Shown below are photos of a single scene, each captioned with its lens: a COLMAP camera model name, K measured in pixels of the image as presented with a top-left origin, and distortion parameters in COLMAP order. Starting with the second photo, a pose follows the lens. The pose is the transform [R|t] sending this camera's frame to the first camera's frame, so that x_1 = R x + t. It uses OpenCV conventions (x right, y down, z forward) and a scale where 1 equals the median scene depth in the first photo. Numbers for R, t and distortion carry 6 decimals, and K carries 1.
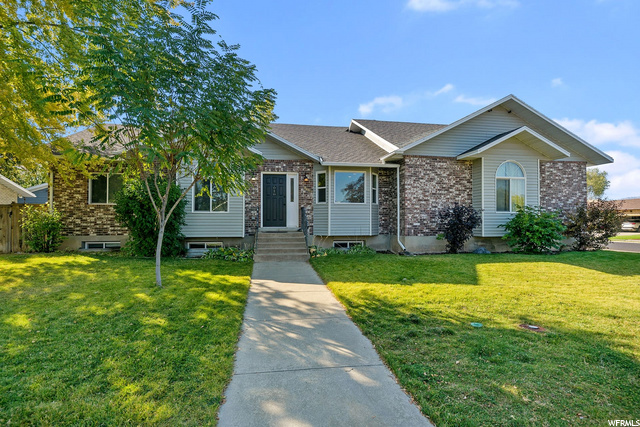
lens RADIAL K [[333.7, 0, 318.4], [0, 333.7, 213.4], [0, 0, 1]] dist [0.017200, -0.004576]
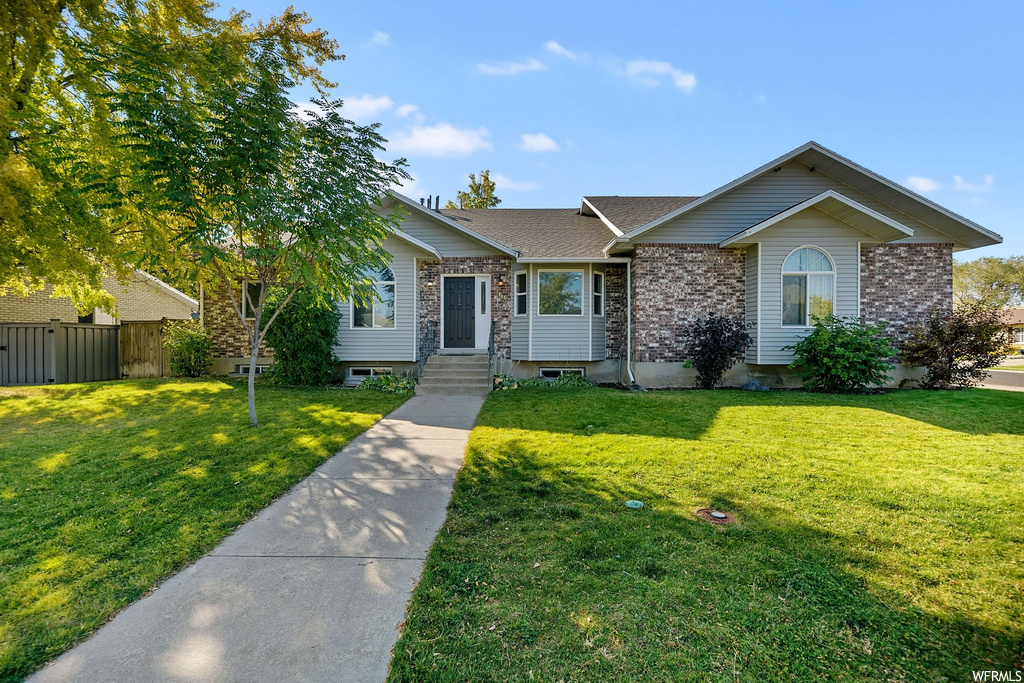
lens RADIAL K [[441.1, 0, 516.3], [0, 441.1, 336.8], [0, 0, 1]] dist [0.012386, -0.003687]
pose [[0.982554, -0.000616, -0.185978, 0.193452], [0.003612, 0.999869, 0.015771, 0.000413], [0.185944, -0.016168, 0.982427, 0.066758]]
